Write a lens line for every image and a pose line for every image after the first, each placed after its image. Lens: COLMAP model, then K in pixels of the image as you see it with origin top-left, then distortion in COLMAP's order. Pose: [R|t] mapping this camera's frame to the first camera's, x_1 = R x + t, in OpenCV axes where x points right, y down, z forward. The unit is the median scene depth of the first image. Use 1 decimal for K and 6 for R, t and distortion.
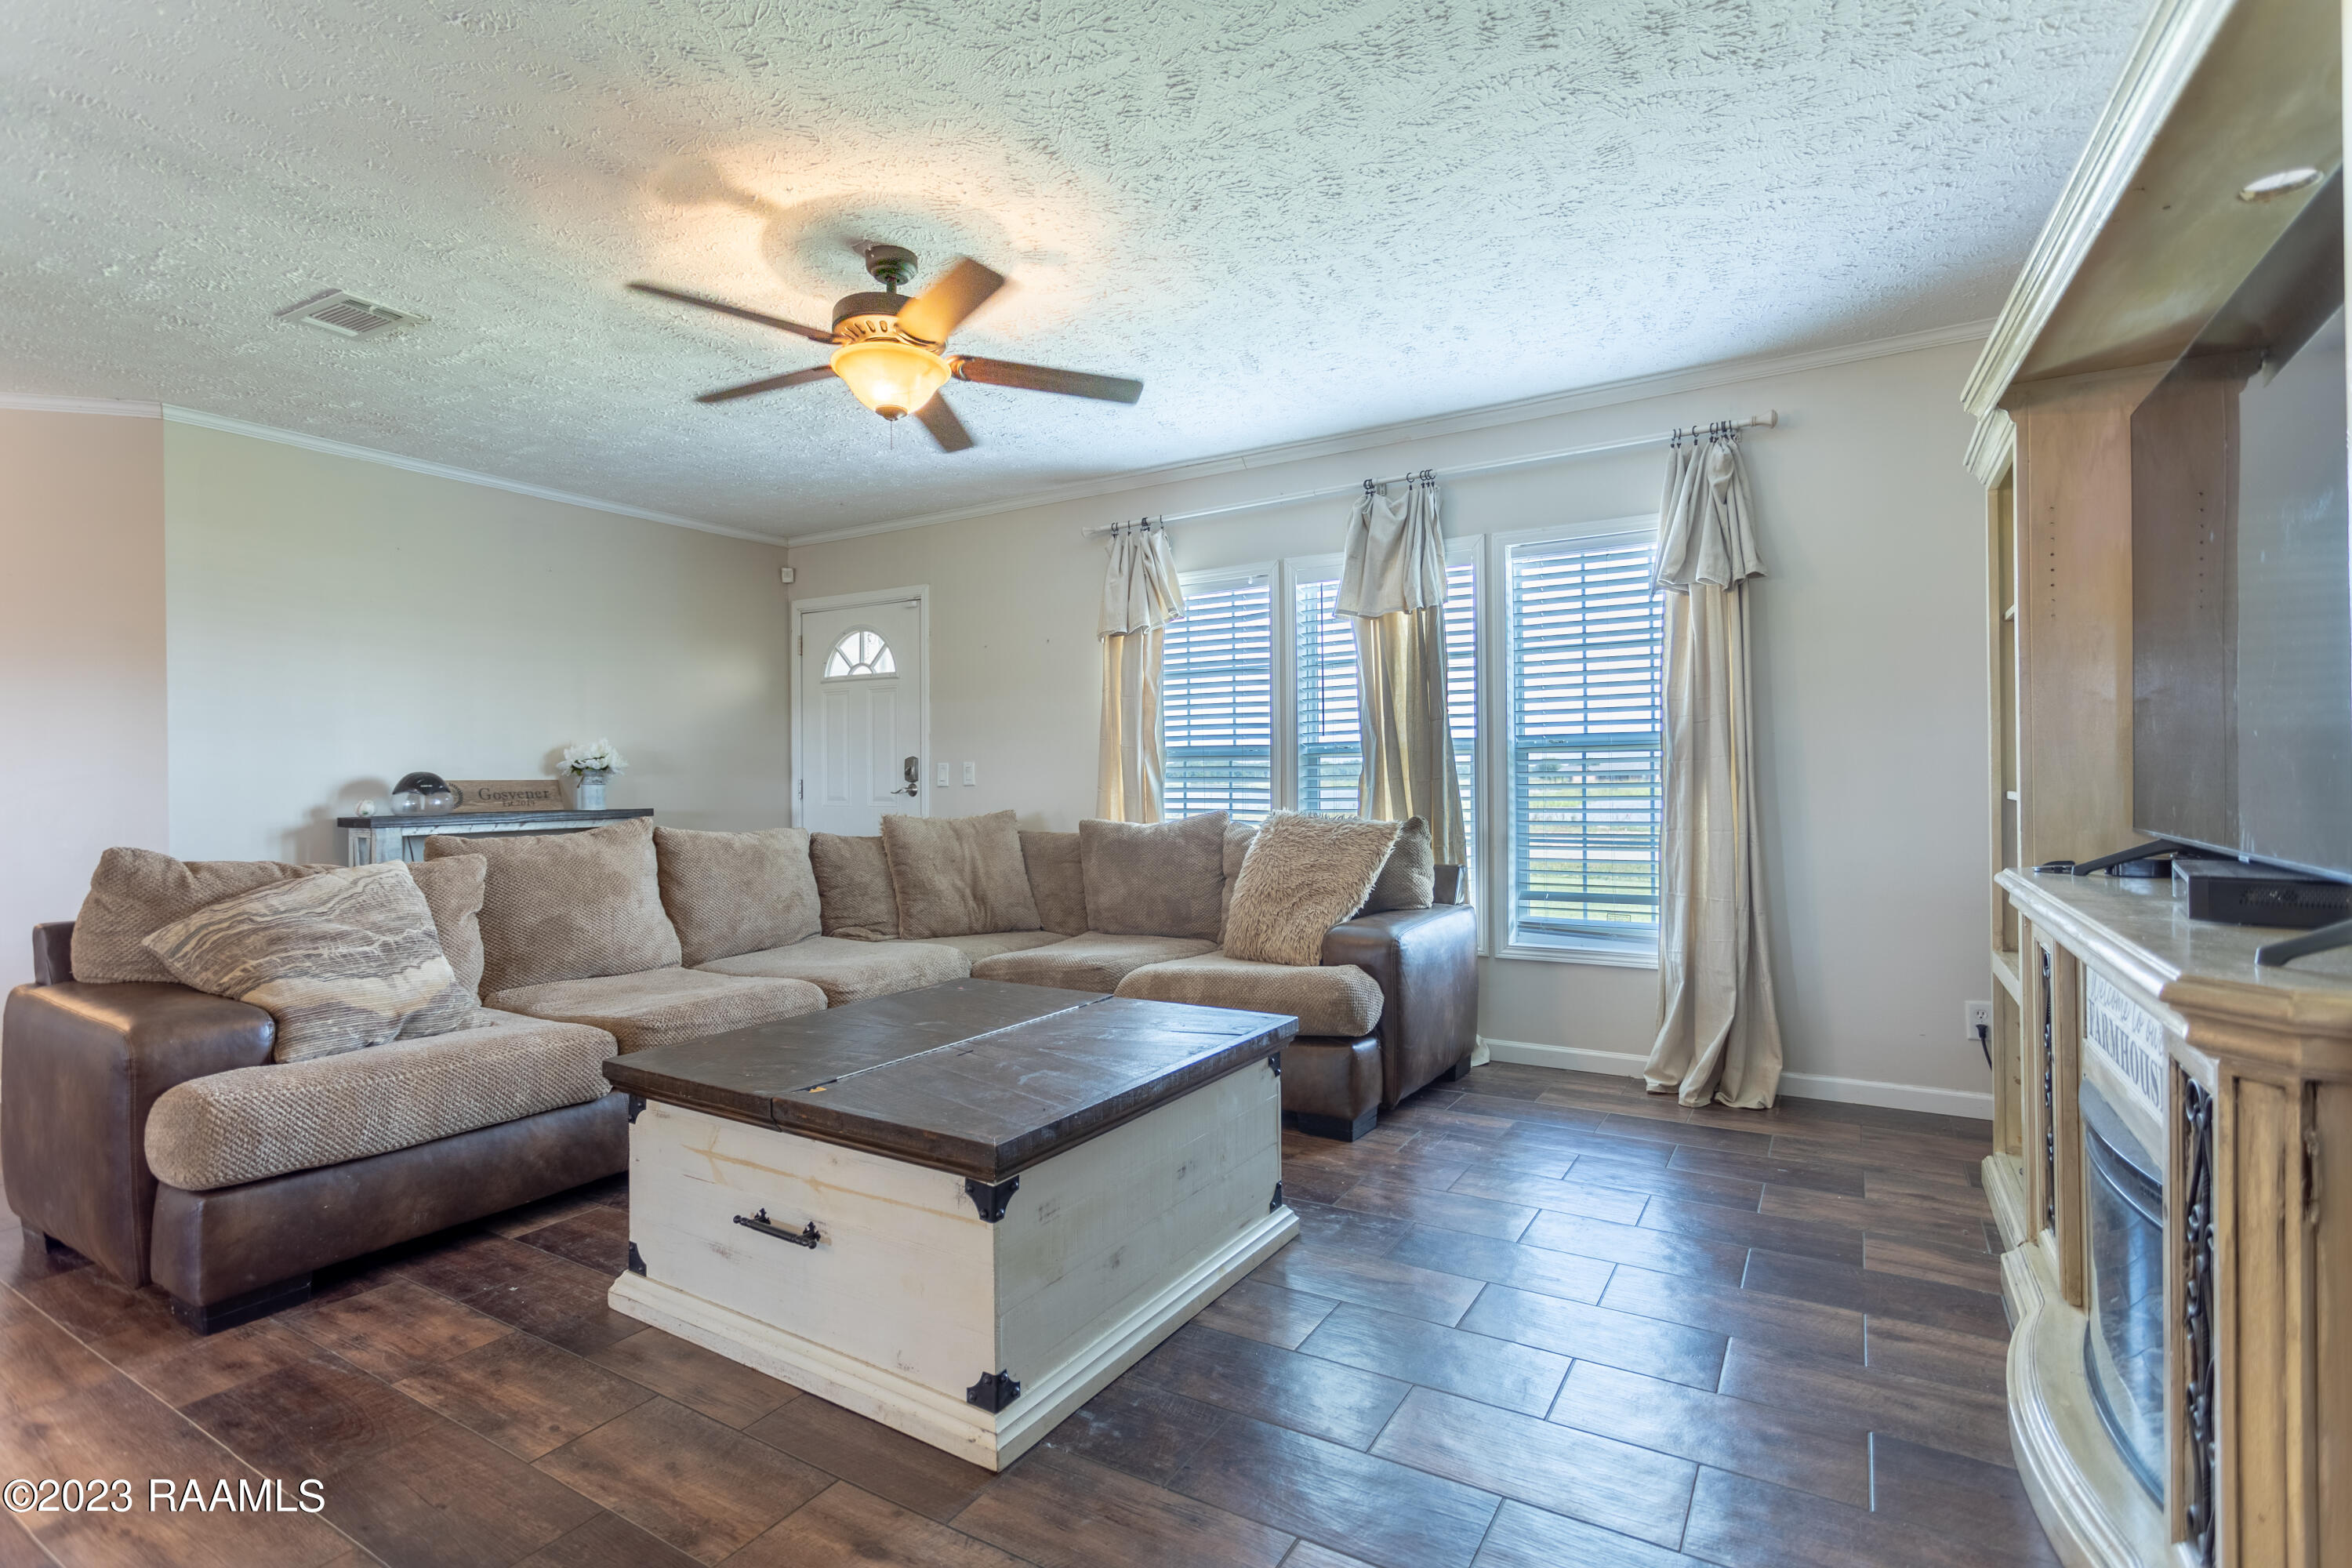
lens RADIAL K [[1116.2, 0, 1172.4], [0, 1116.2, 773.6], [0, 0, 1]] dist [0.004928, -0.000681]
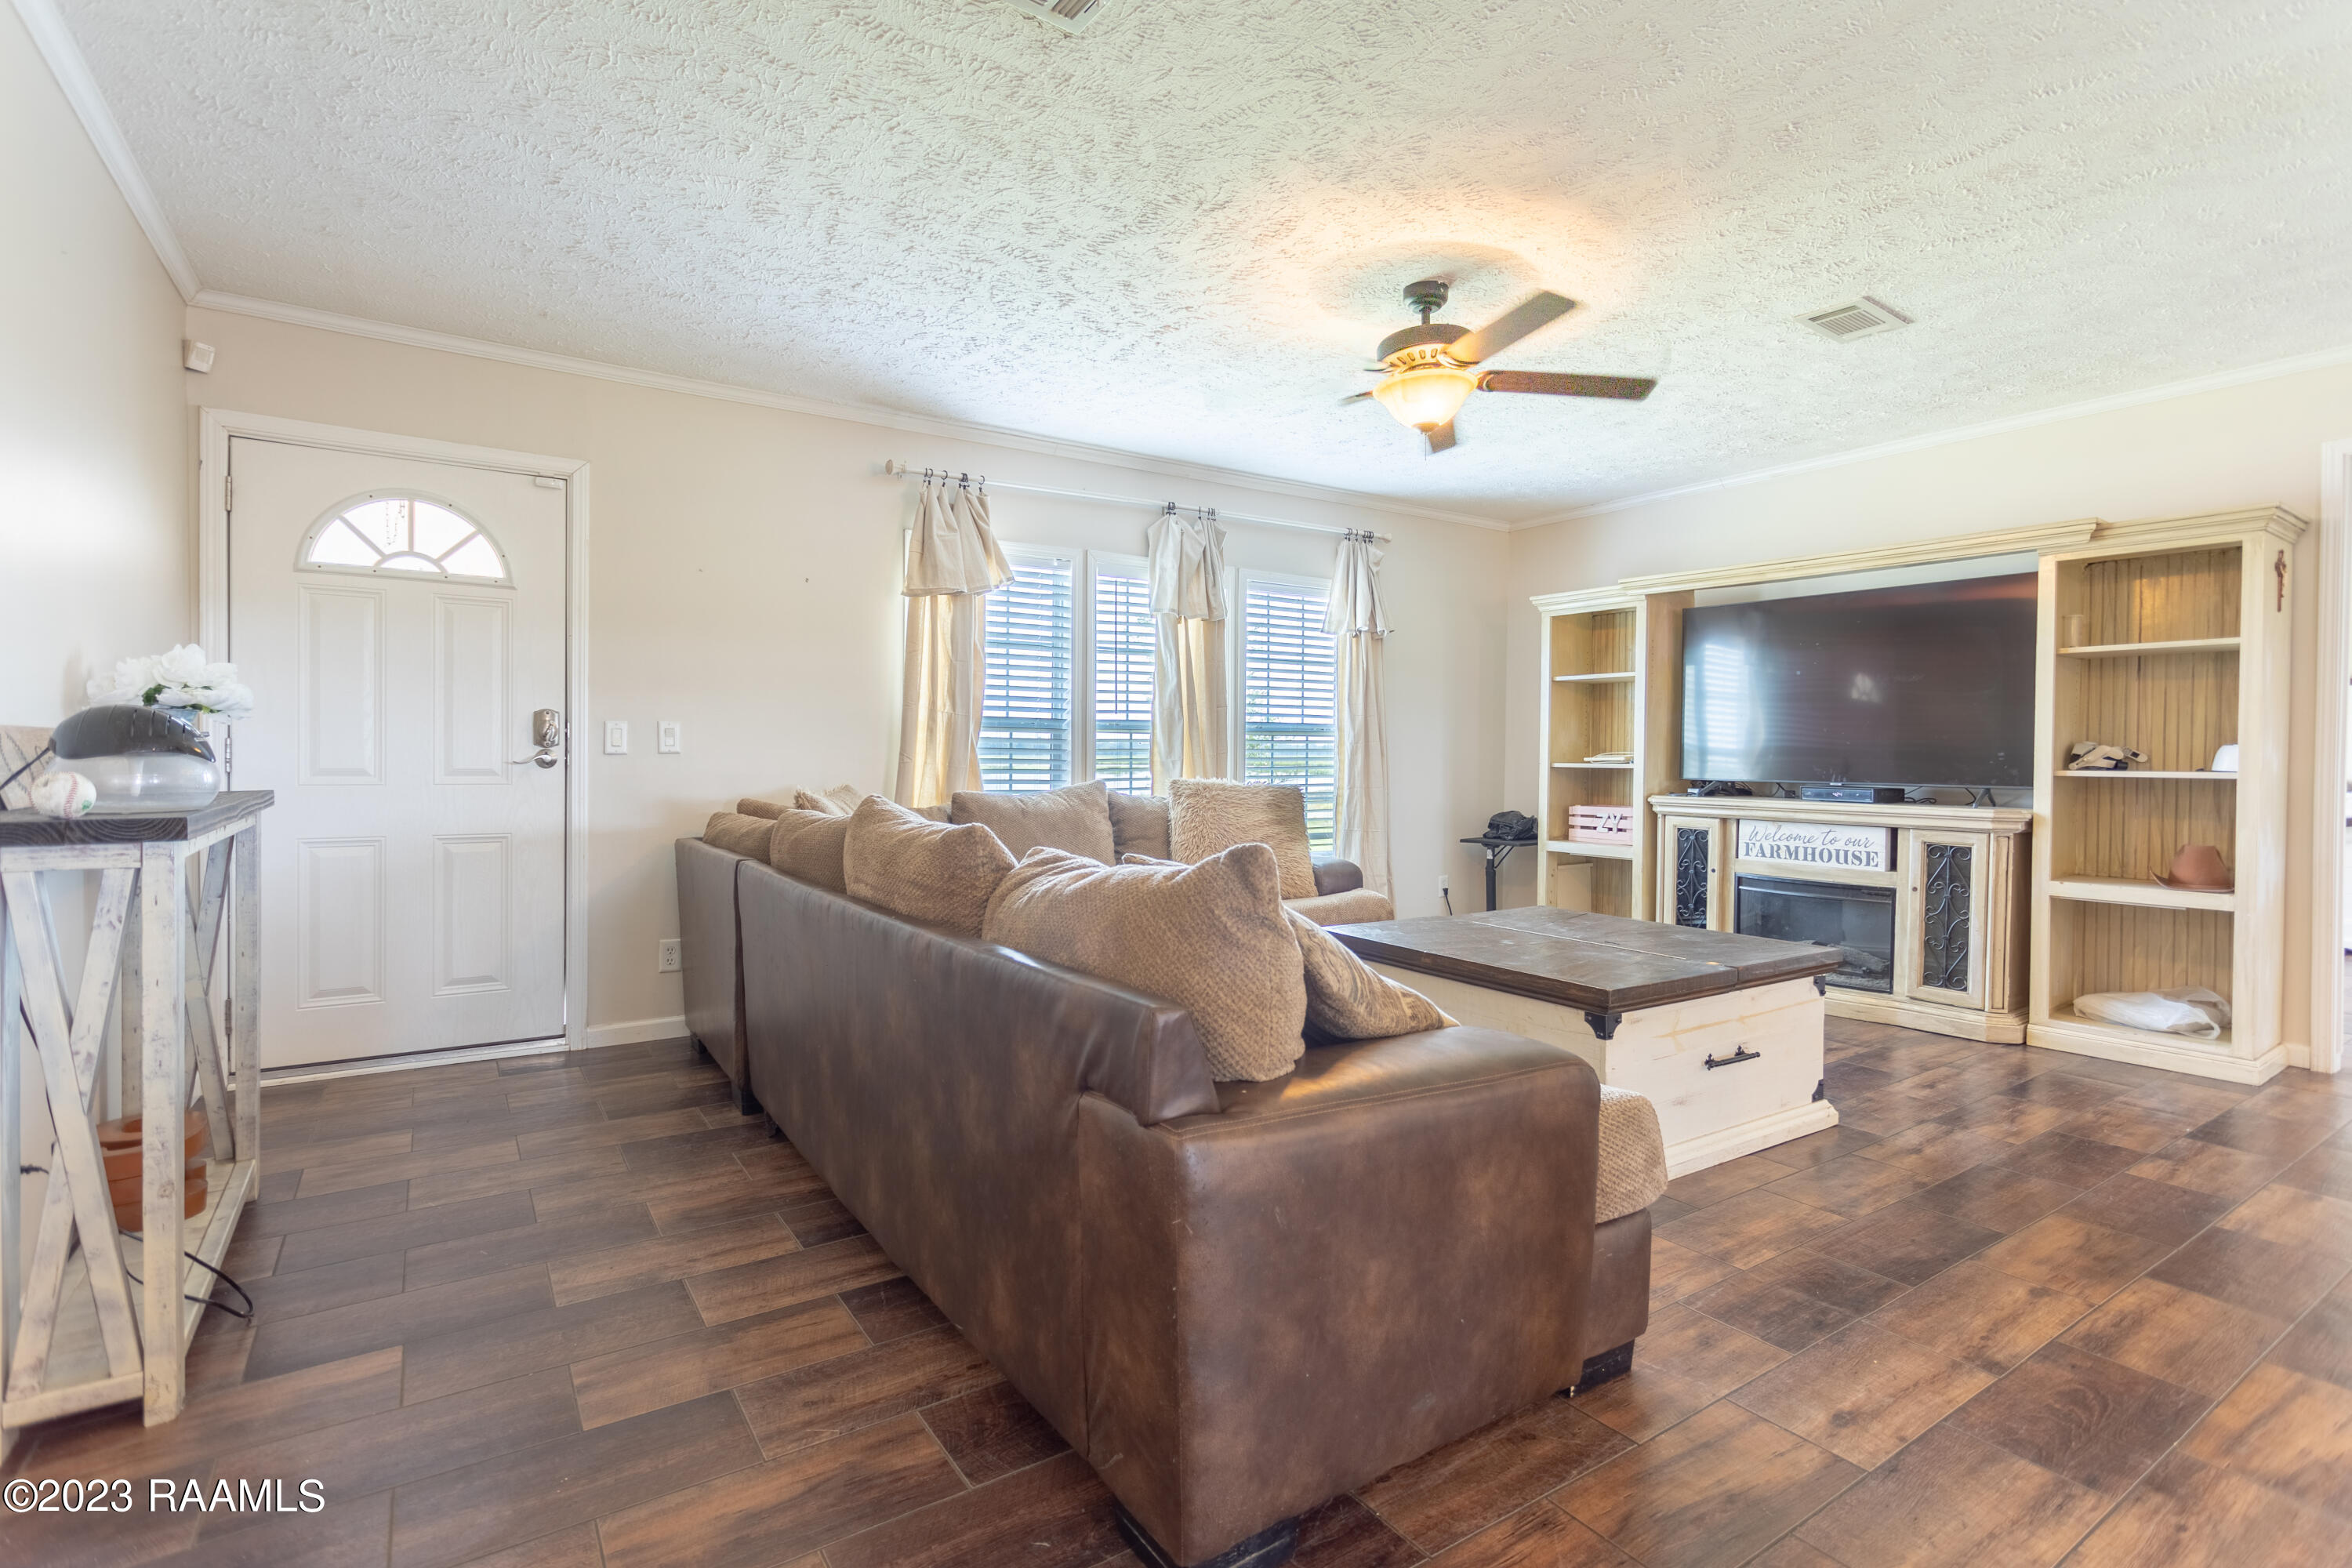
lens RADIAL K [[1116.2, 0, 1193.3], [0, 1116.2, 769.8], [0, 0, 1]] dist [0.004928, -0.000681]
pose [[0.412634, -0.000398, 0.910897, -0.833733], [-0.013633, 0.999885, 0.006613, 0.014066], [-0.910795, -0.015147, 0.412581, 0.443092]]
